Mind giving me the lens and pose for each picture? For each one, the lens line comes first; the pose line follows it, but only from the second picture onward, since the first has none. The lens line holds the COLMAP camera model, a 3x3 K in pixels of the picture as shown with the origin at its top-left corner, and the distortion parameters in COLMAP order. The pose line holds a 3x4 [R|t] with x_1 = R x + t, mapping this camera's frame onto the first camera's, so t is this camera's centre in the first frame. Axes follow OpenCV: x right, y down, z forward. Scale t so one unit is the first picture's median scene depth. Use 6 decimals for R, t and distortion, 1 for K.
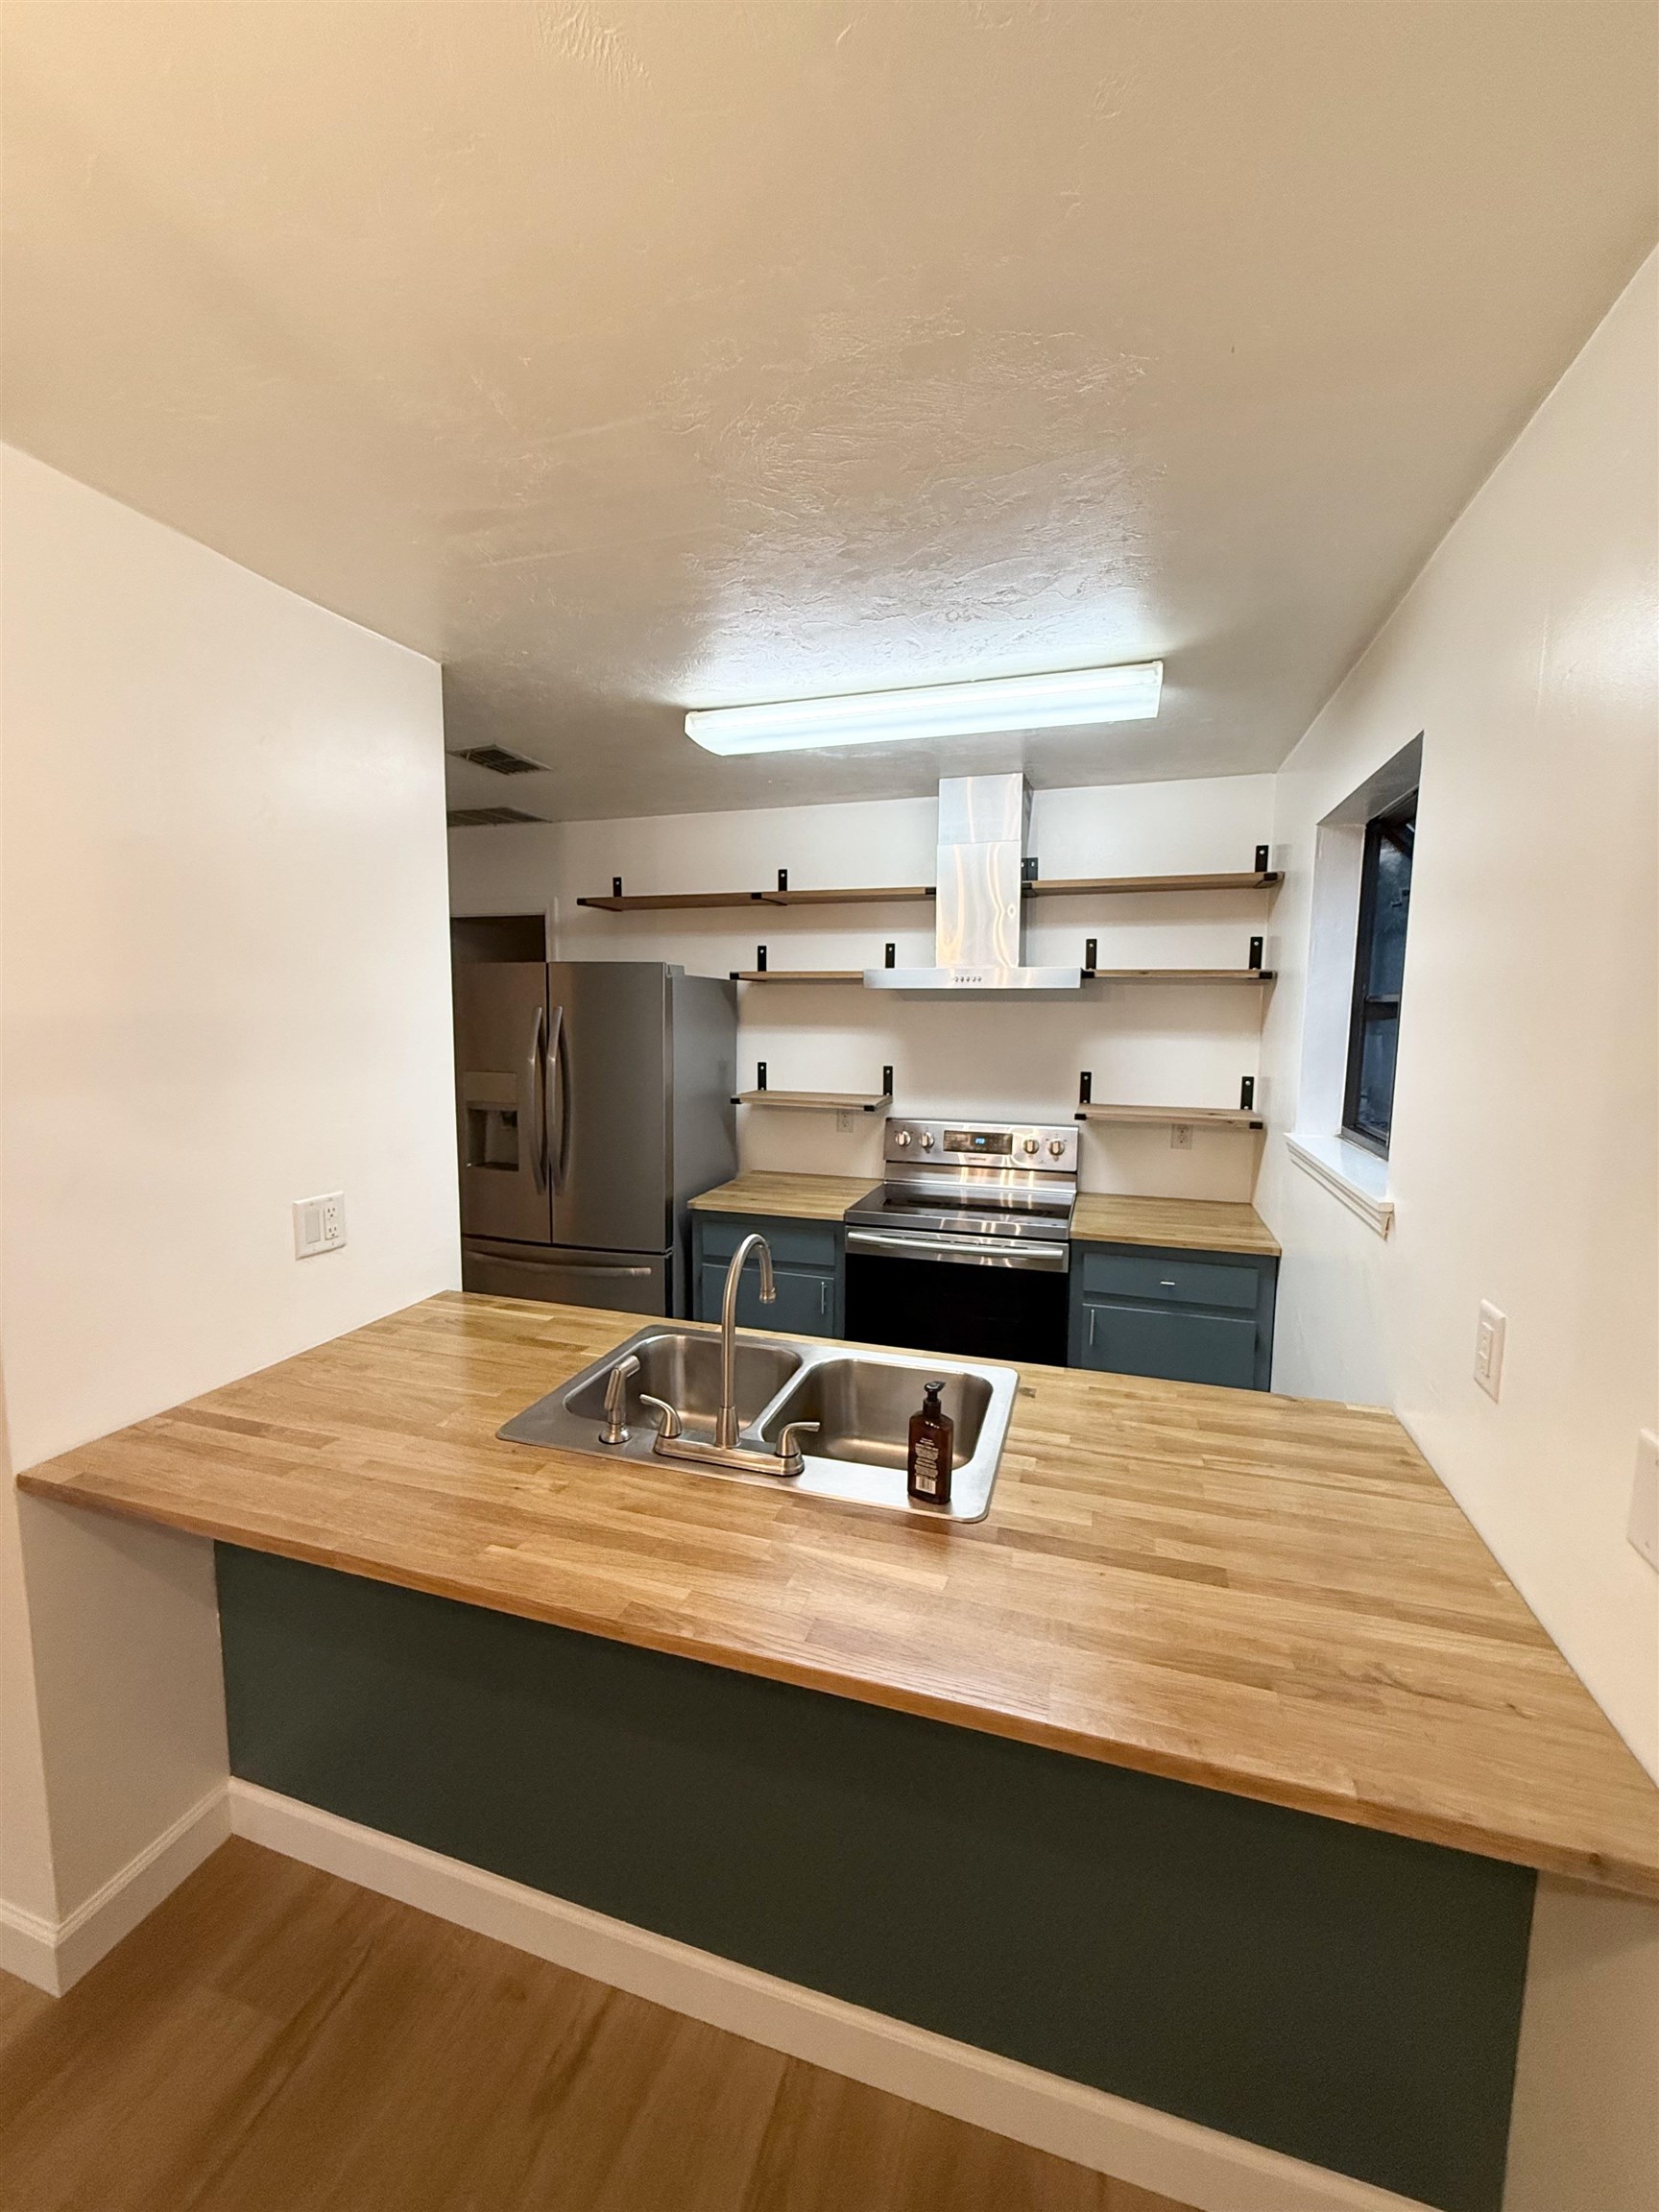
lens RADIAL K [[882.6, 0, 829.4], [0, 882.6, 1108.9], [0, 0, 1]] dist [-0.002595, 0.000384]
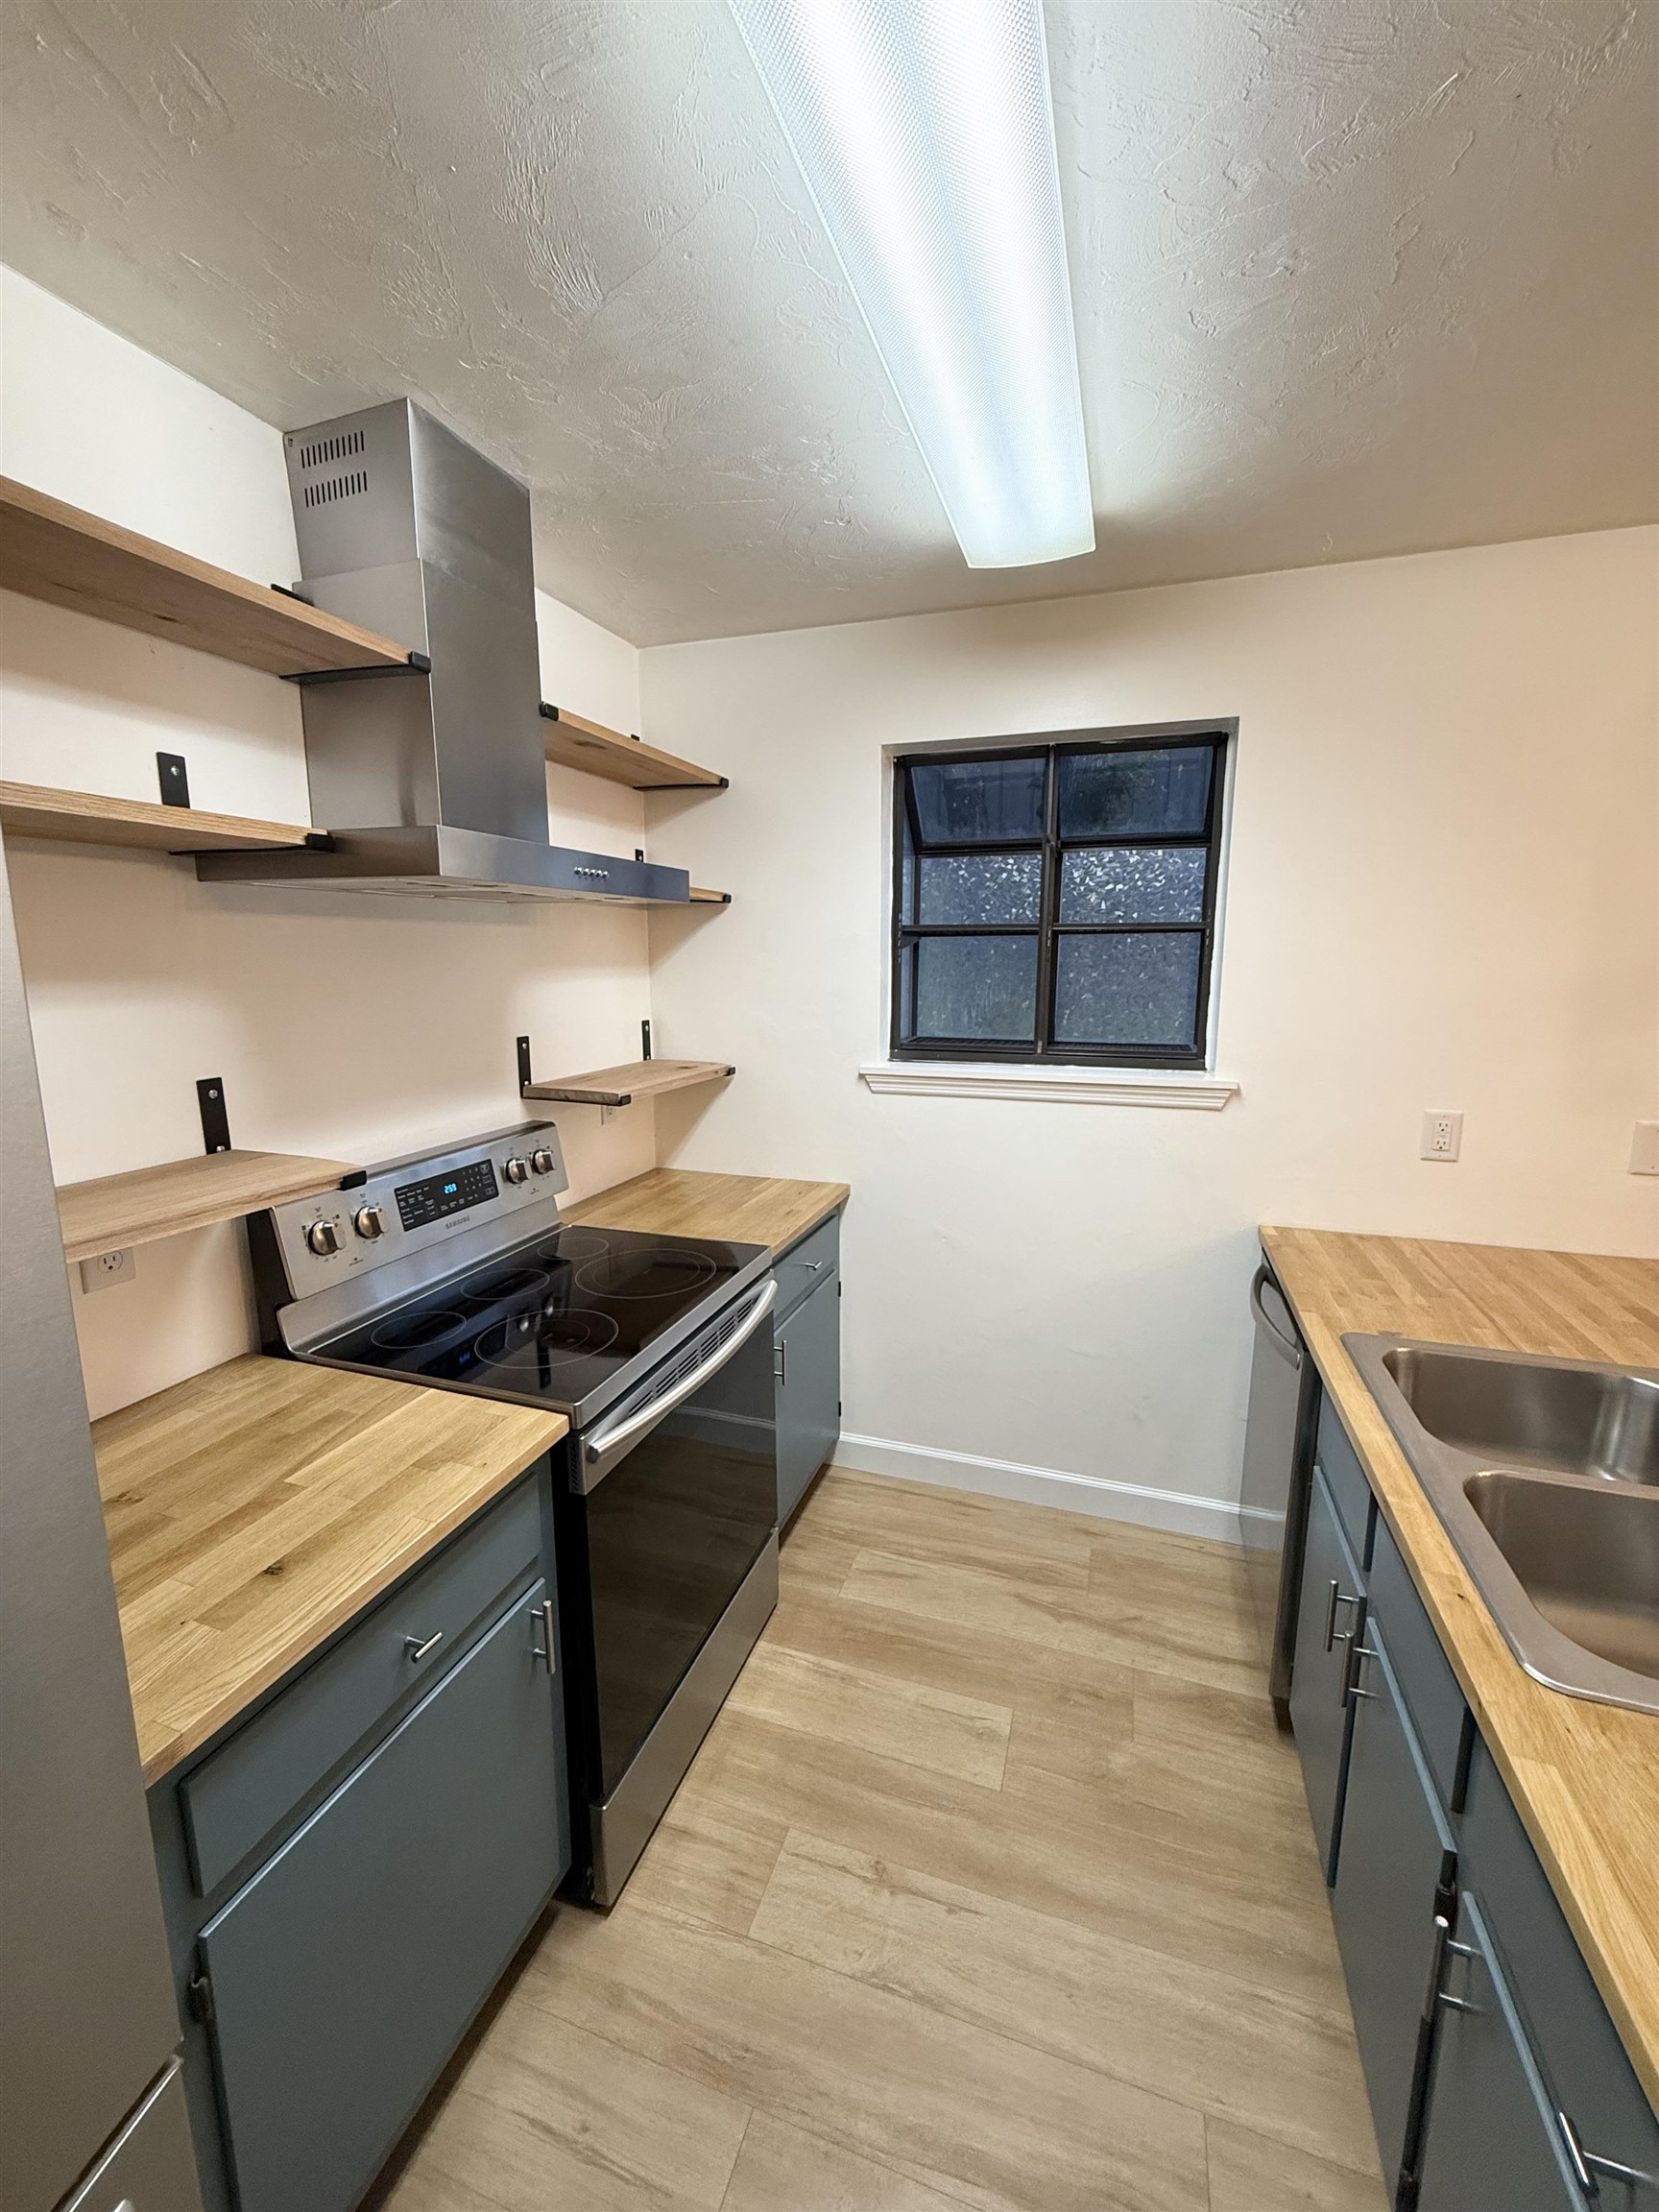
lens RADIAL K [[882.6, 0, 825.1], [0, 882.6, 1097.5], [0, 0, 1]] dist [-0.002595, 0.000384]
pose [[0.017220, -0.169424, 0.985393, -0.338185], [0.114916, 0.979343, 0.166375, -0.079363], [-0.993226, 0.110372, 0.036334, 0.762833]]
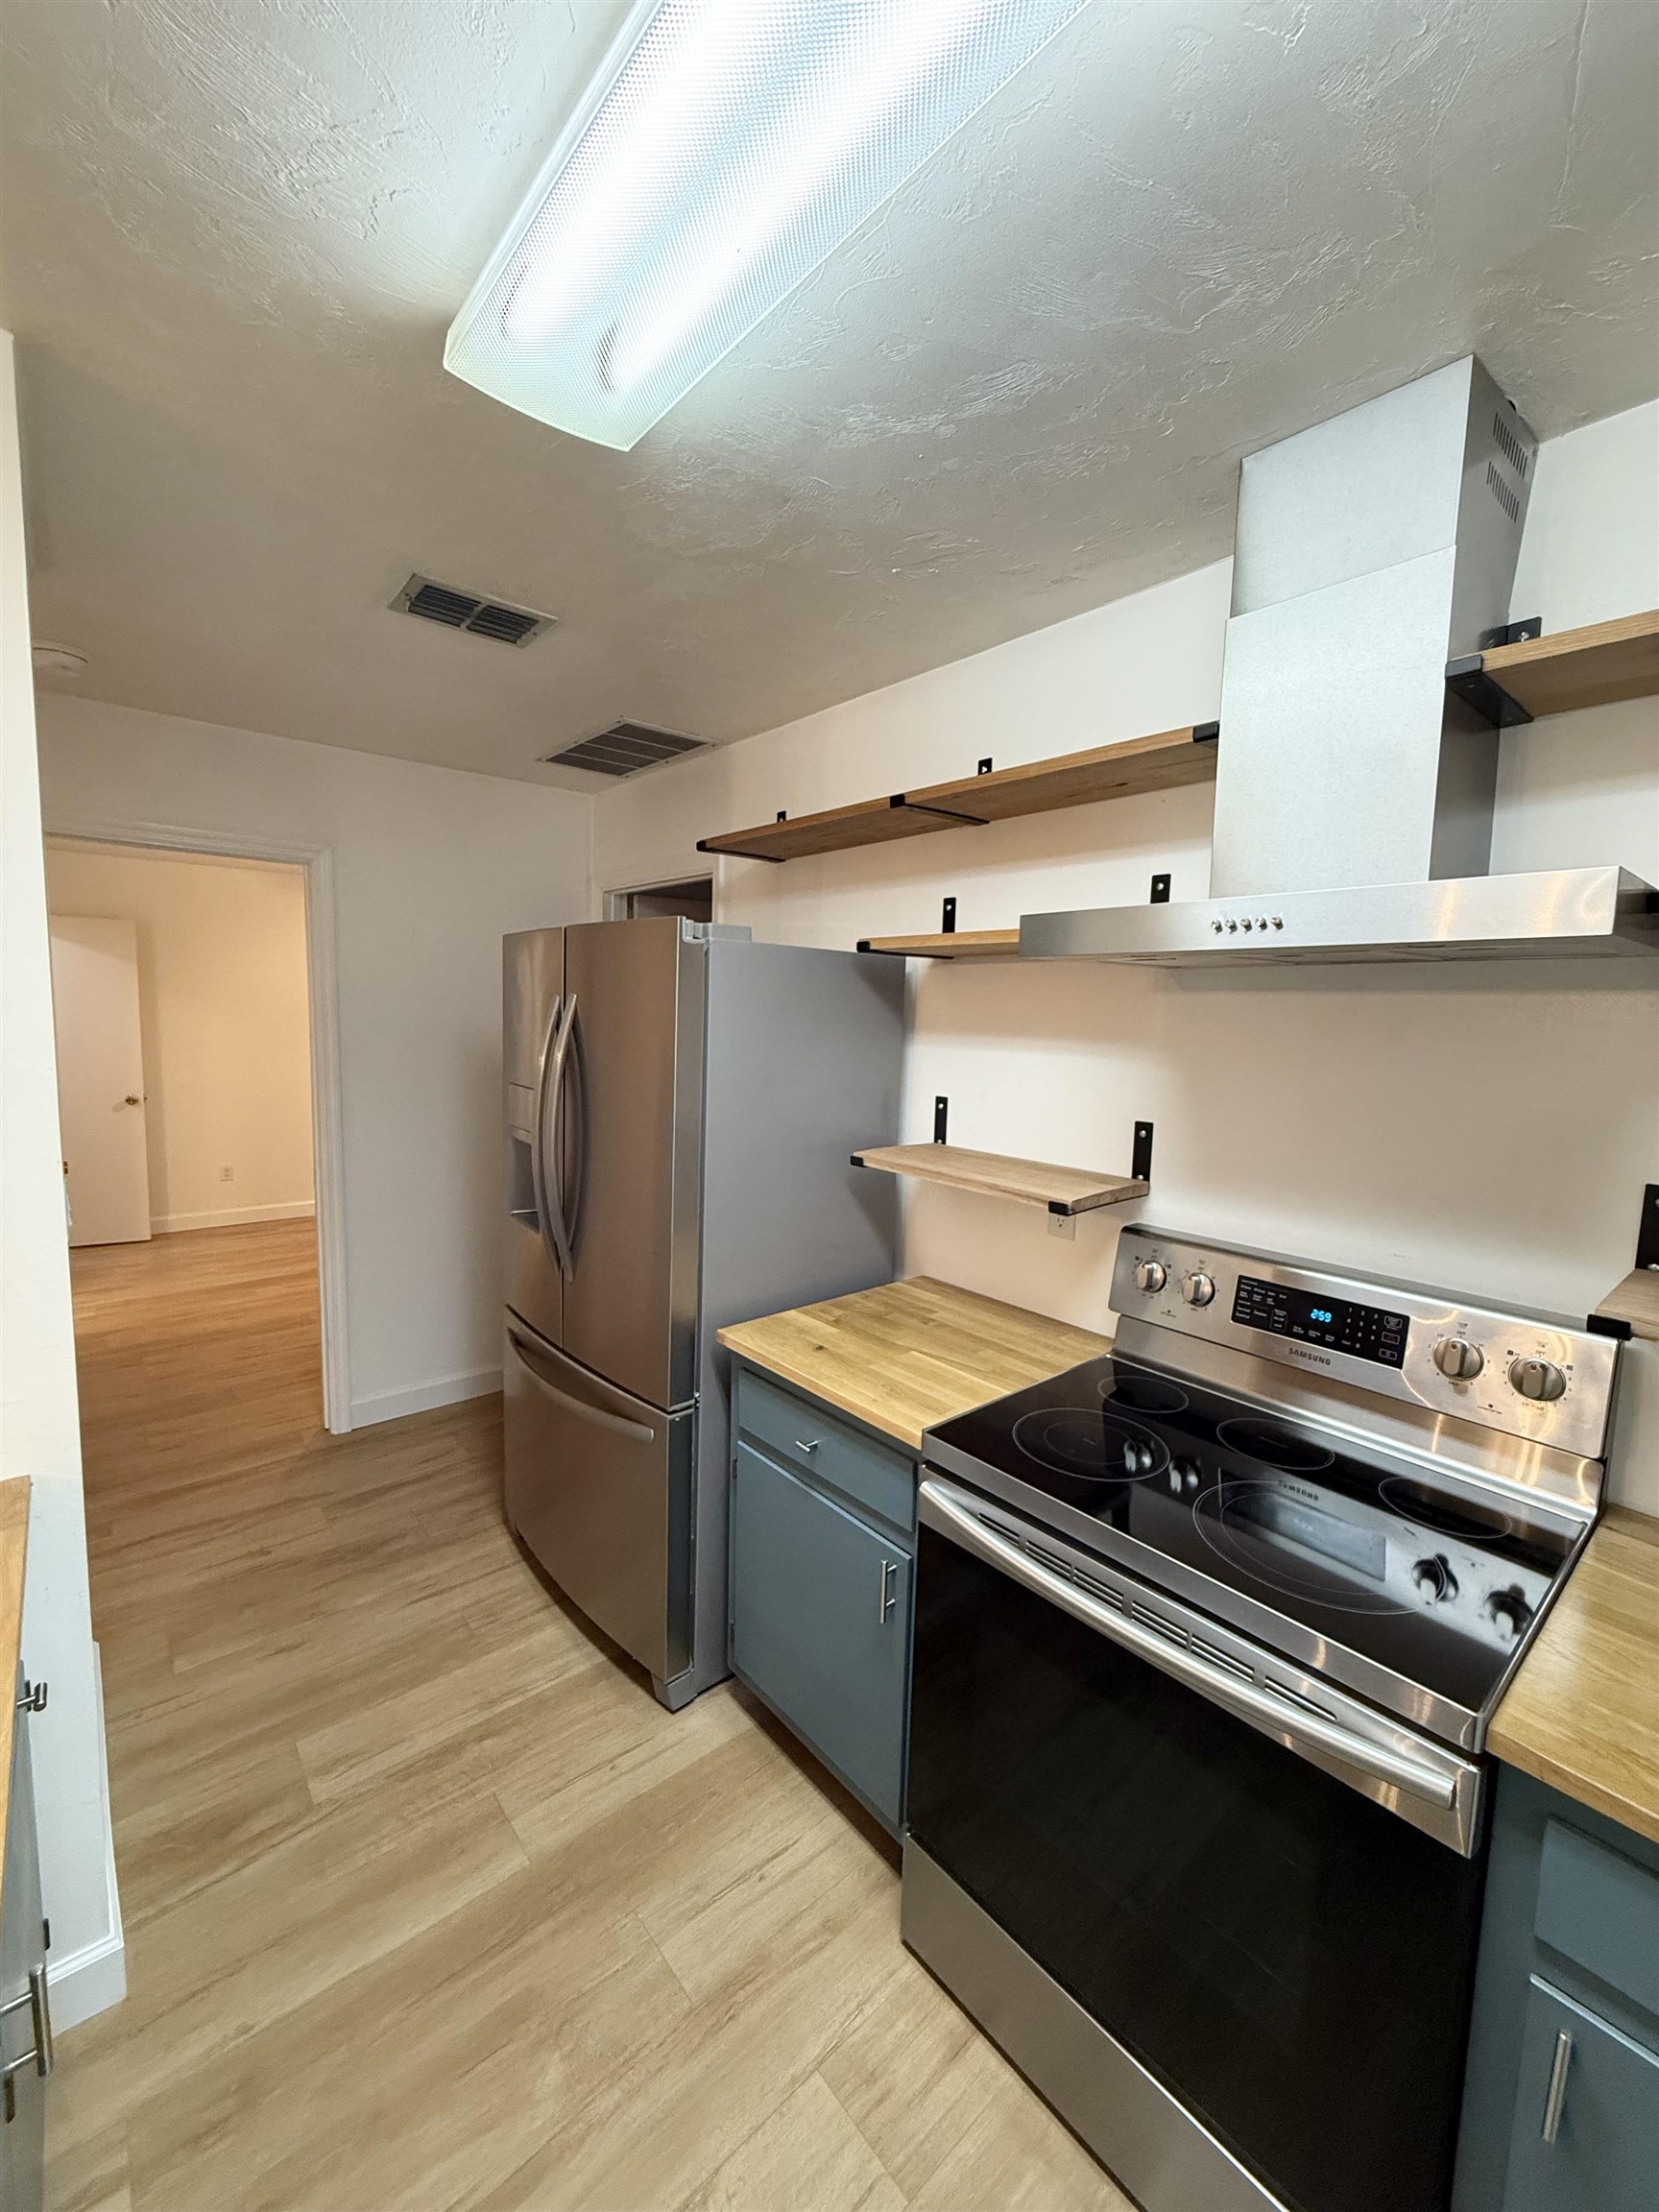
lens RADIAL K [[882.6, 0, 828.8], [0, 882.6, 1104.4], [0, 0, 1]] dist [-0.002595, 0.000384]
pose [[0.853800, 0.069825, -0.515897, 0.182932], [-0.080845, 0.996726, 0.001107, -0.047602], [0.514285, 0.040763, 0.856650, 0.511784]]
